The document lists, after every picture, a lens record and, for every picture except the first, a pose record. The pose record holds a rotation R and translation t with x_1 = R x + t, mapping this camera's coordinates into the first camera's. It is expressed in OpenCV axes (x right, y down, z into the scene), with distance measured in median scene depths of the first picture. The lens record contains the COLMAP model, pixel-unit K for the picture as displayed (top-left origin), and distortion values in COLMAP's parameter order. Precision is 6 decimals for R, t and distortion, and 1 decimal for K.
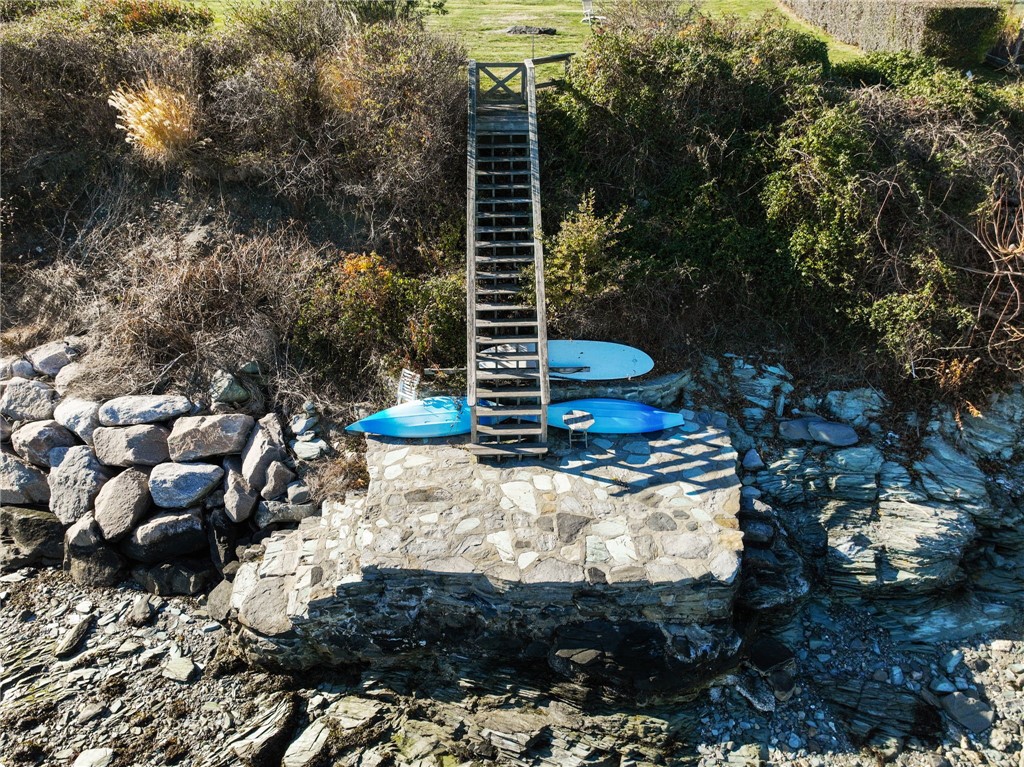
lens RADIAL K [[733.6, 0, 511.9], [0, 733.6, 383.4], [0, 0, 1]] dist [0.003835, 0.008792]
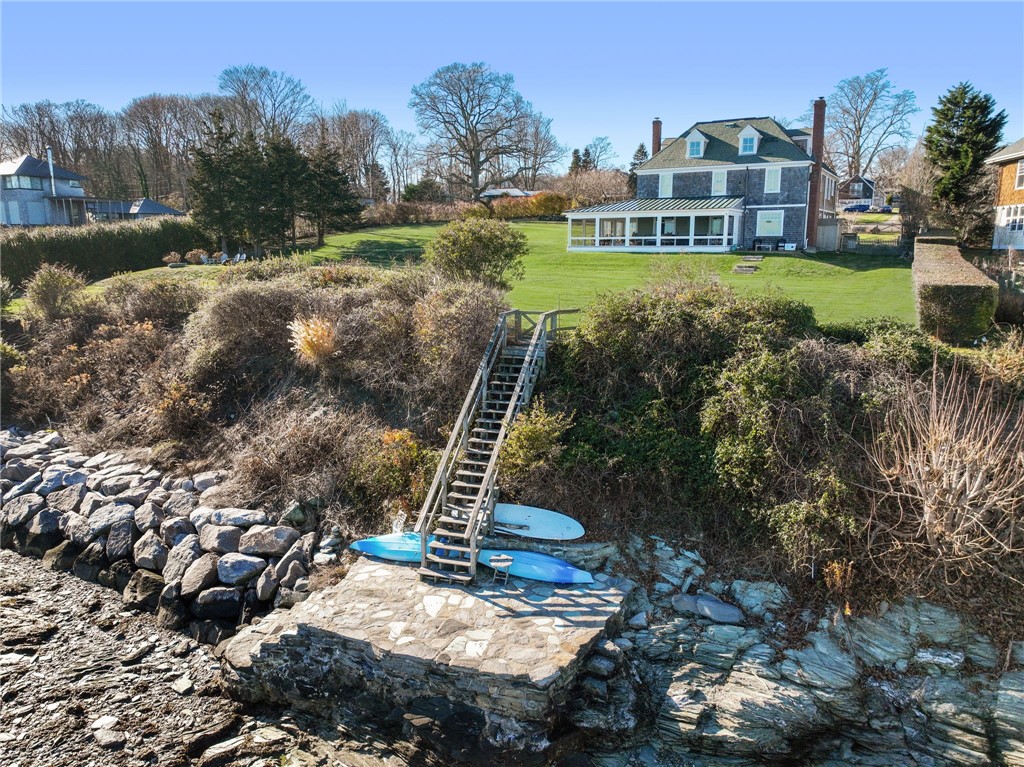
lens RADIAL K [[733.6, 0, 511.2], [0, 733.6, 383.4], [0, 0, 1]] dist [0.003835, 0.008792]
pose [[0.940098, 0.066534, -0.334348, 0.516244], [-0.173320, 0.937836, -0.300706, 0.141652], [0.293556, 0.340642, 0.893190, -0.248368]]
